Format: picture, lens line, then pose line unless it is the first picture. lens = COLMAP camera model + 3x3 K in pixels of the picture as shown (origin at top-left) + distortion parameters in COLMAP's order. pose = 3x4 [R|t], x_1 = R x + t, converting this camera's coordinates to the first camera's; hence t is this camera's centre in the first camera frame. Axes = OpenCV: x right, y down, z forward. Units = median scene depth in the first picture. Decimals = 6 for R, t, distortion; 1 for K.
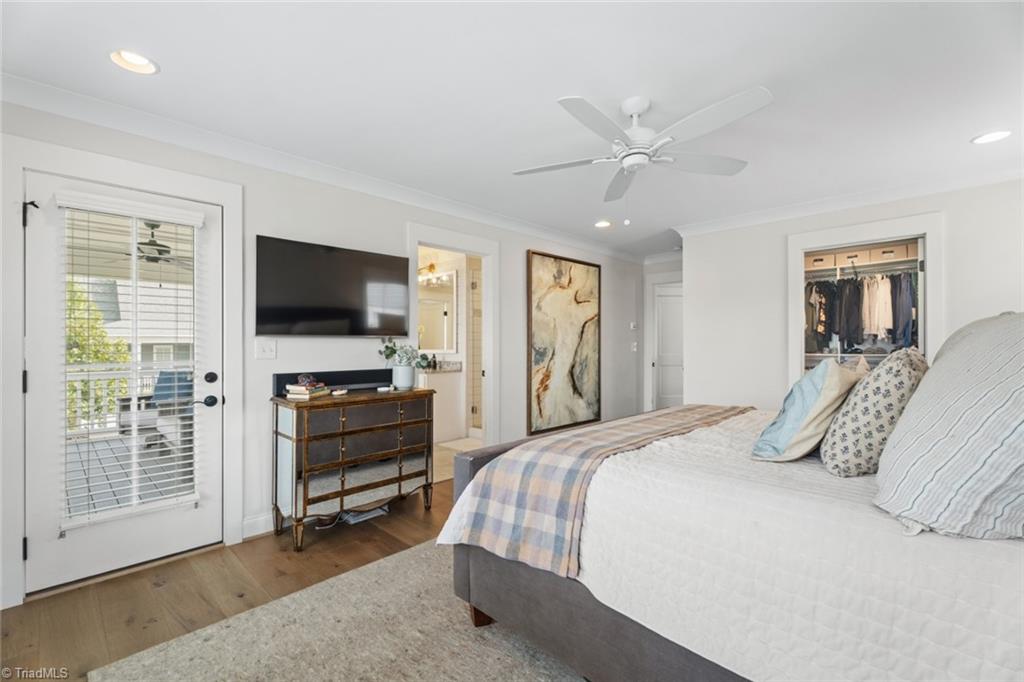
lens RADIAL K [[452.8, 0, 512.9], [0, 452.8, 342.3], [0, 0, 1]] dist [0.006676, -0.002365]
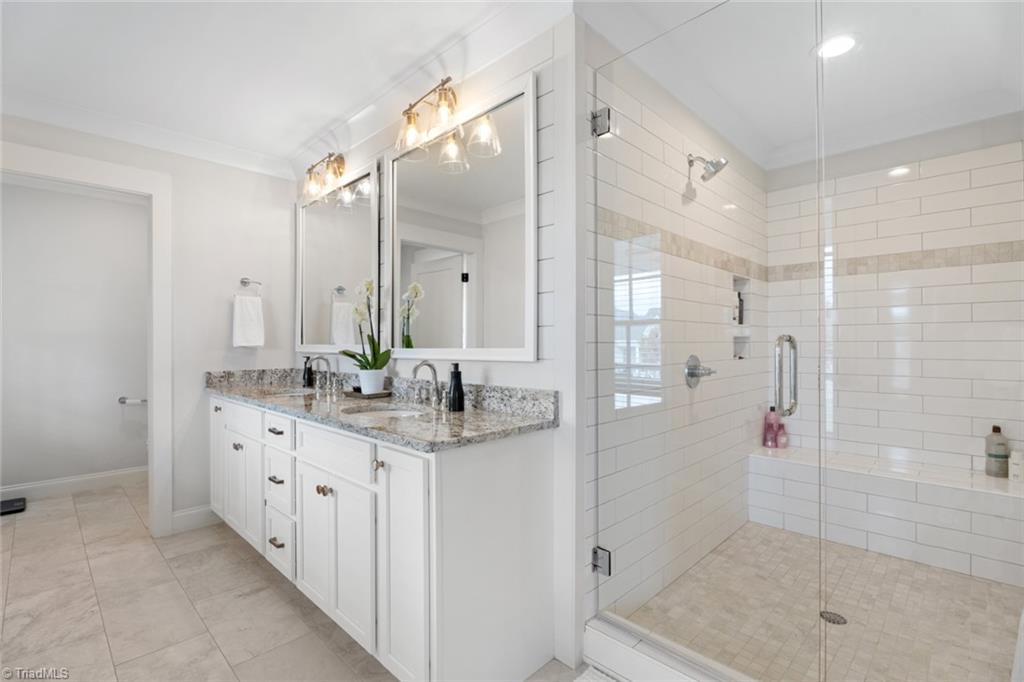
lens RADIAL K [[475.2, 0, 511.2], [0, 475.2, 342.0], [0, 0, 1]] dist [0.000351, 0.000005]
pose [[0.999963, -0.002627, -0.008171, -0.137827], [0.002637, 0.999996, 0.001253, 0.011565], [0.008168, -0.001274, 0.999966, 0.694135]]
